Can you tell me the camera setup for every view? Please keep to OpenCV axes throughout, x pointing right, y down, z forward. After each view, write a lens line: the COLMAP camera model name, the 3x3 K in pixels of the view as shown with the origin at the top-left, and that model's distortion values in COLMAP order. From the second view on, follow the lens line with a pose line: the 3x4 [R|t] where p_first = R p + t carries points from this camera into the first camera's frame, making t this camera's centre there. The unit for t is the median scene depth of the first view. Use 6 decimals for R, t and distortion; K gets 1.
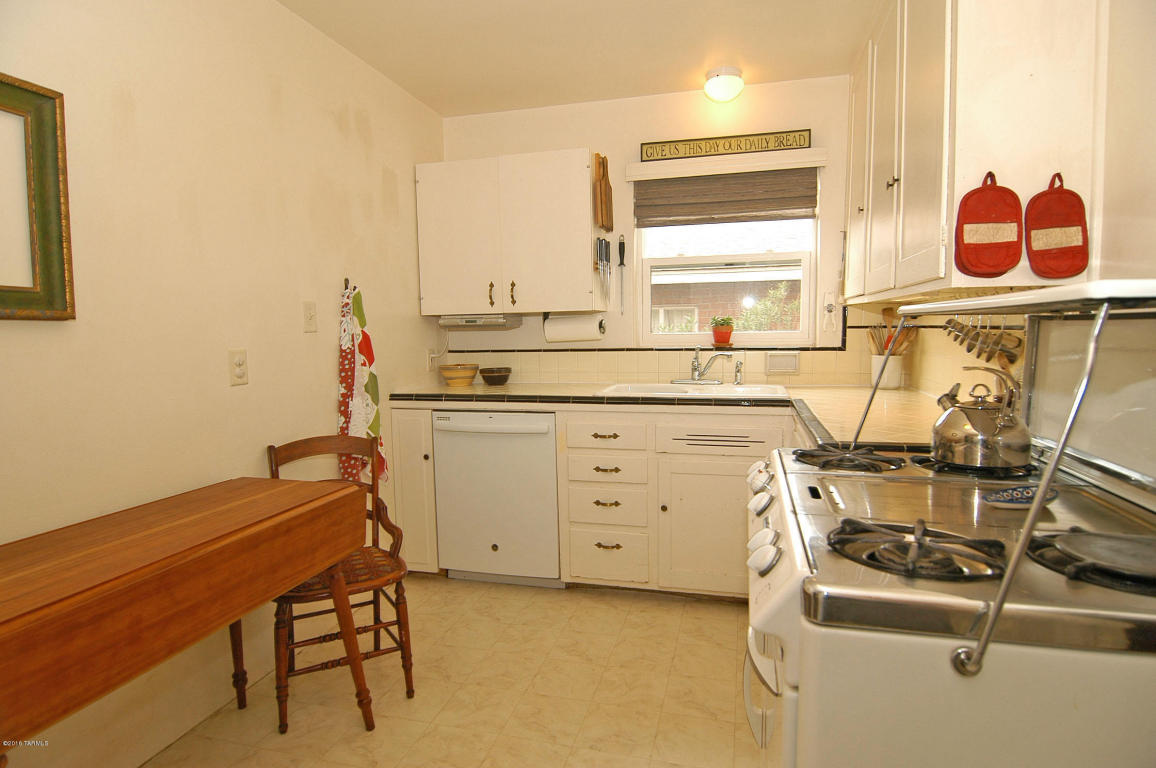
lens RADIAL K [[622.9, 0, 573.8], [0, 622.9, 381.5], [0, 0, 1]] dist [-0.008831, -0.009773]
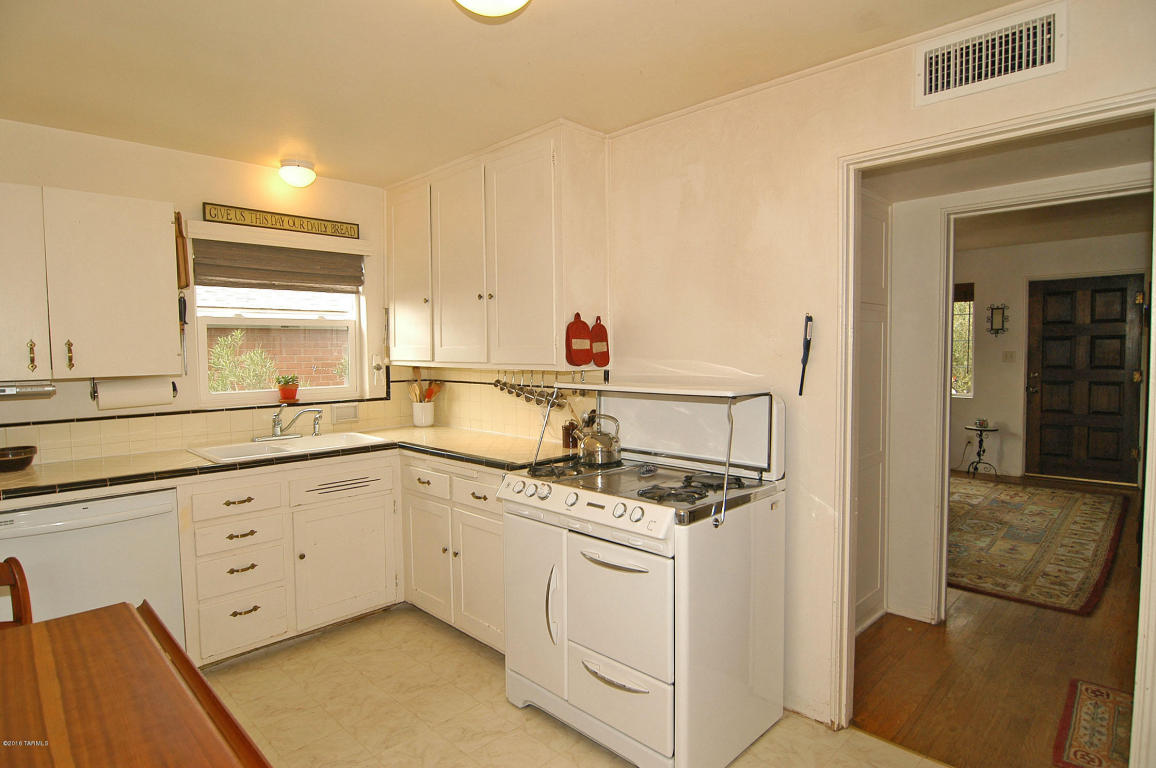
lens RADIAL K [[622.9, 0, 583.2], [0, 622.9, 381.9], [0, 0, 1]] dist [-0.008831, -0.009773]
pose [[0.489491, -0.037101, 0.871218, -0.490645], [0.076181, 0.997094, -0.000340, -0.056033], [-0.868674, 0.066537, 0.490895, 0.016004]]
